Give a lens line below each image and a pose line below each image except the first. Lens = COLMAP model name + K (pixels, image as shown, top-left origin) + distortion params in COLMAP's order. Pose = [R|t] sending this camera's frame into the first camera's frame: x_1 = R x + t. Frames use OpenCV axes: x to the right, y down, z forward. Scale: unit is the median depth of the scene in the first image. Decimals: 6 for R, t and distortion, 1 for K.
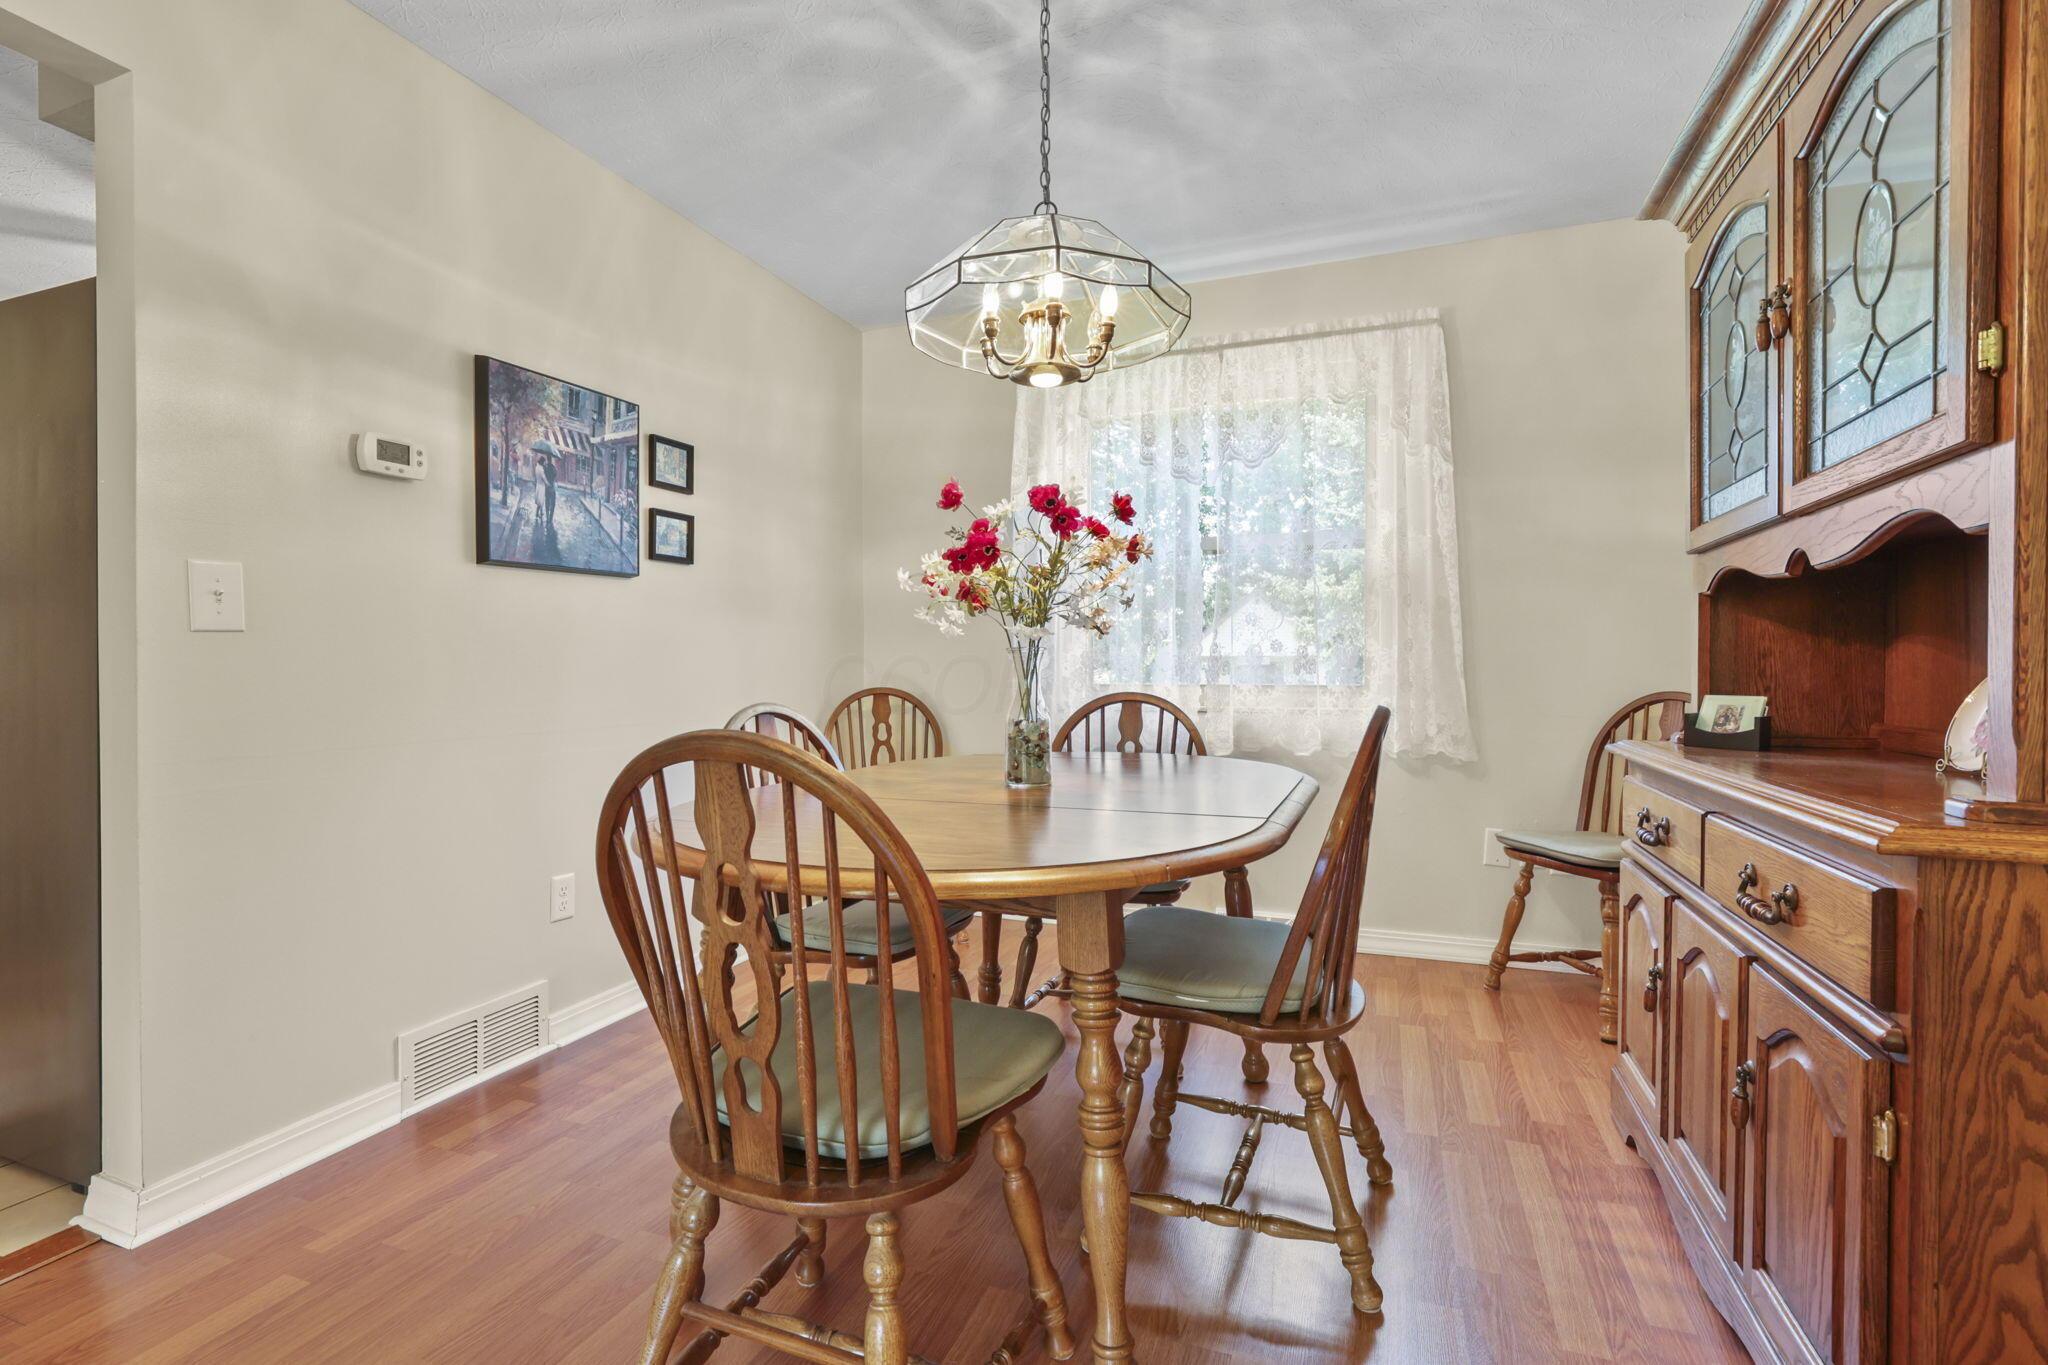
lens RADIAL K [[926.4, 0, 1019.2], [0, 926.4, 678.1], [0, 0, 1]] dist [-0.031856, 0.011228]
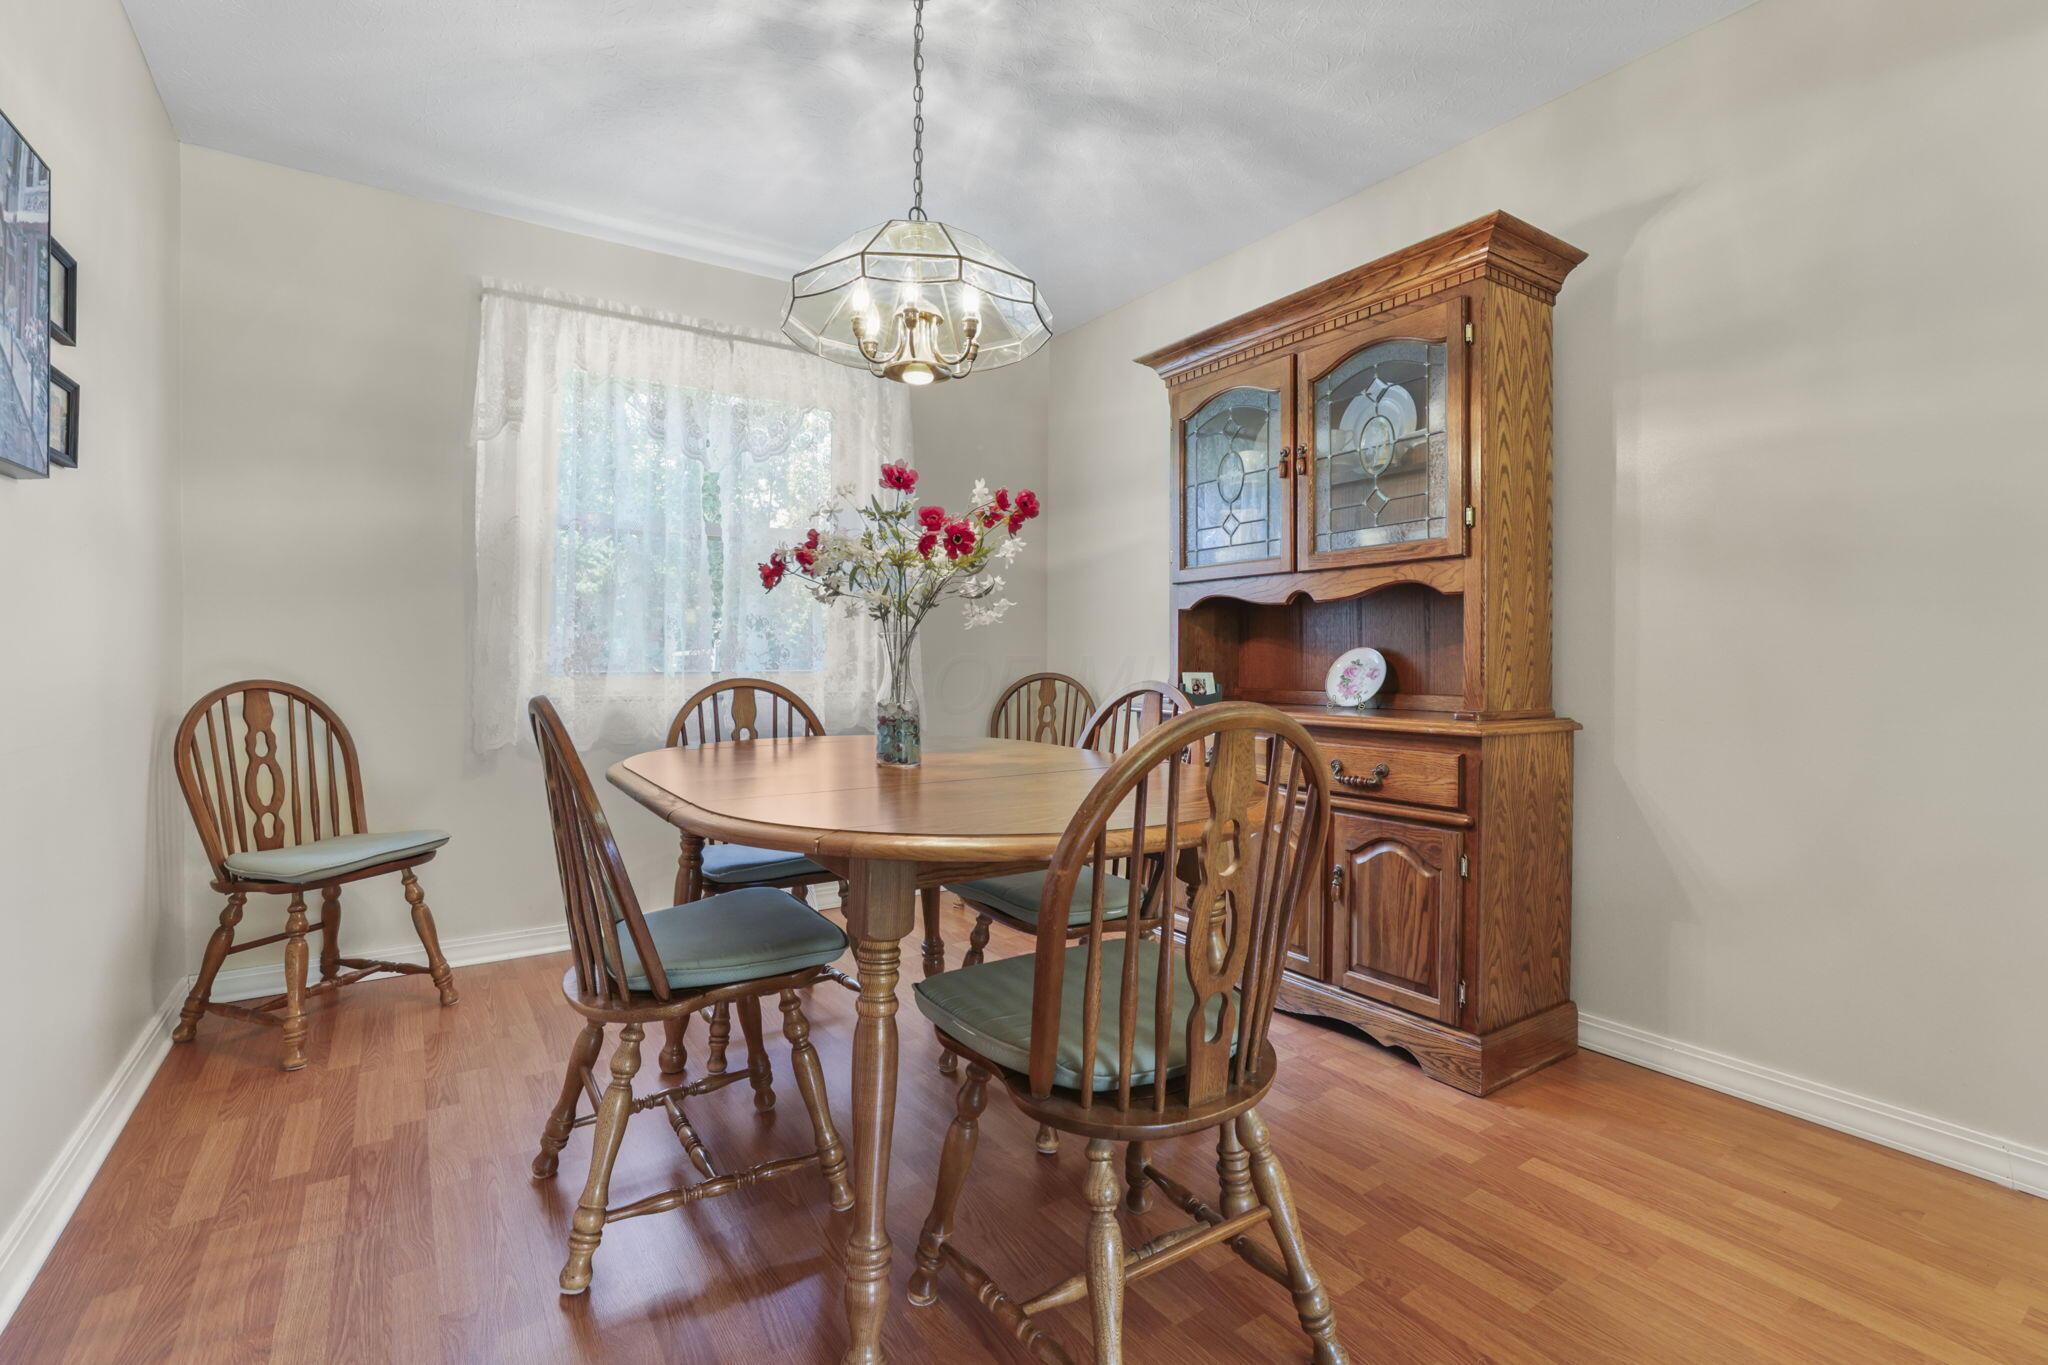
lens RADIAL K [[926.4, 0, 1003.4], [0, 926.4, 678.2], [0, 0, 1]] dist [-0.031856, 0.011228]
pose [[0.578862, -0.013305, 0.815317, -0.519644], [0.005932, 0.999909, 0.012106, 0.004596], [-0.815404, -0.002171, 0.578889, 0.212748]]
